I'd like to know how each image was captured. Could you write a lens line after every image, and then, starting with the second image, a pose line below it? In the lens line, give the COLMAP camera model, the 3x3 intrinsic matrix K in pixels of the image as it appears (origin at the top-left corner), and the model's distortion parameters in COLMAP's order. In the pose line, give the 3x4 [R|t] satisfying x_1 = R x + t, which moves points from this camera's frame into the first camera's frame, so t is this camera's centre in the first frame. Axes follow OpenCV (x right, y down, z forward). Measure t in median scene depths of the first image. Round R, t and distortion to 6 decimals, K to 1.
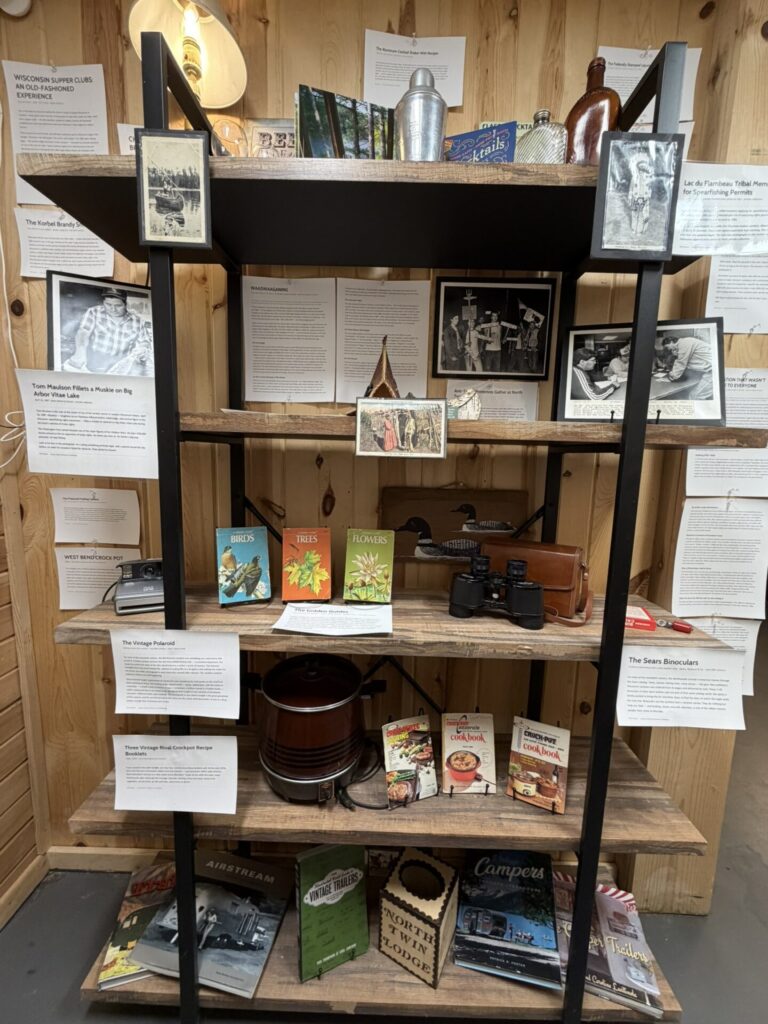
lens RADIAL K [[409.5, 0, 384.1], [0, 409.5, 509.2], [0, 0, 1]] dist [0.000723, -0.000192]
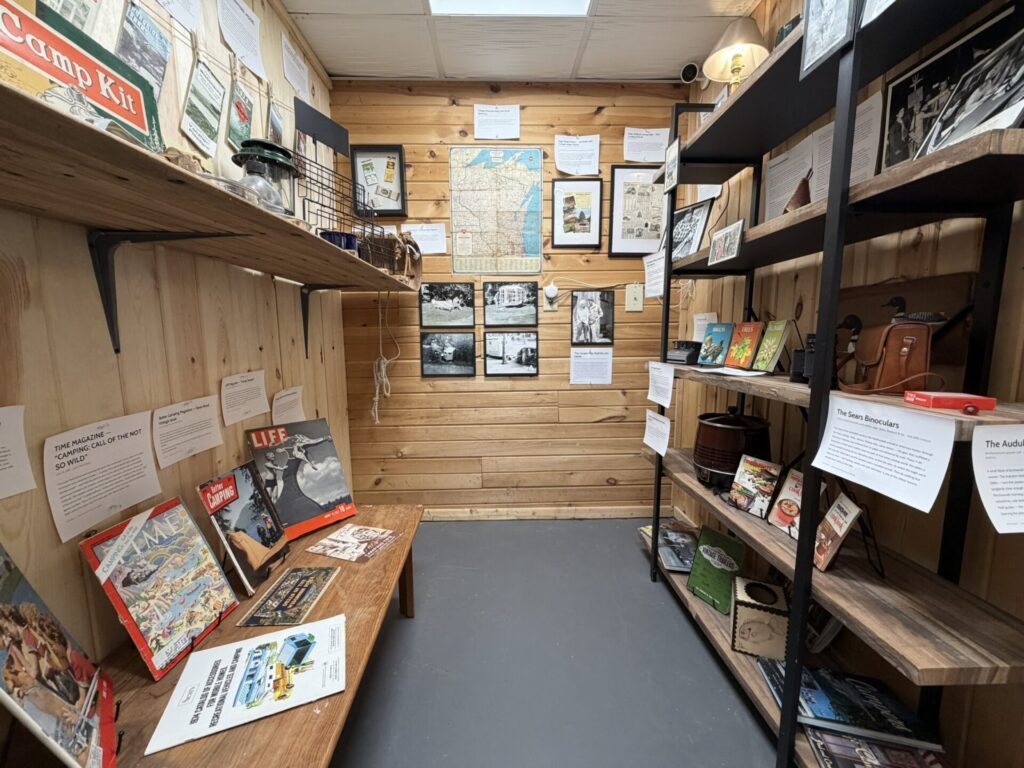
lens RADIAL K [[409.5, 0, 510.3], [0, 409.5, 386.4], [0, 0, 1]] dist [0.000723, -0.000192]
pose [[0.038237, 0.096128, -0.994634, 1.348873], [-0.129068, 0.987500, 0.090477, 0.265456], [0.990898, 0.124915, 0.050166, 0.084988]]
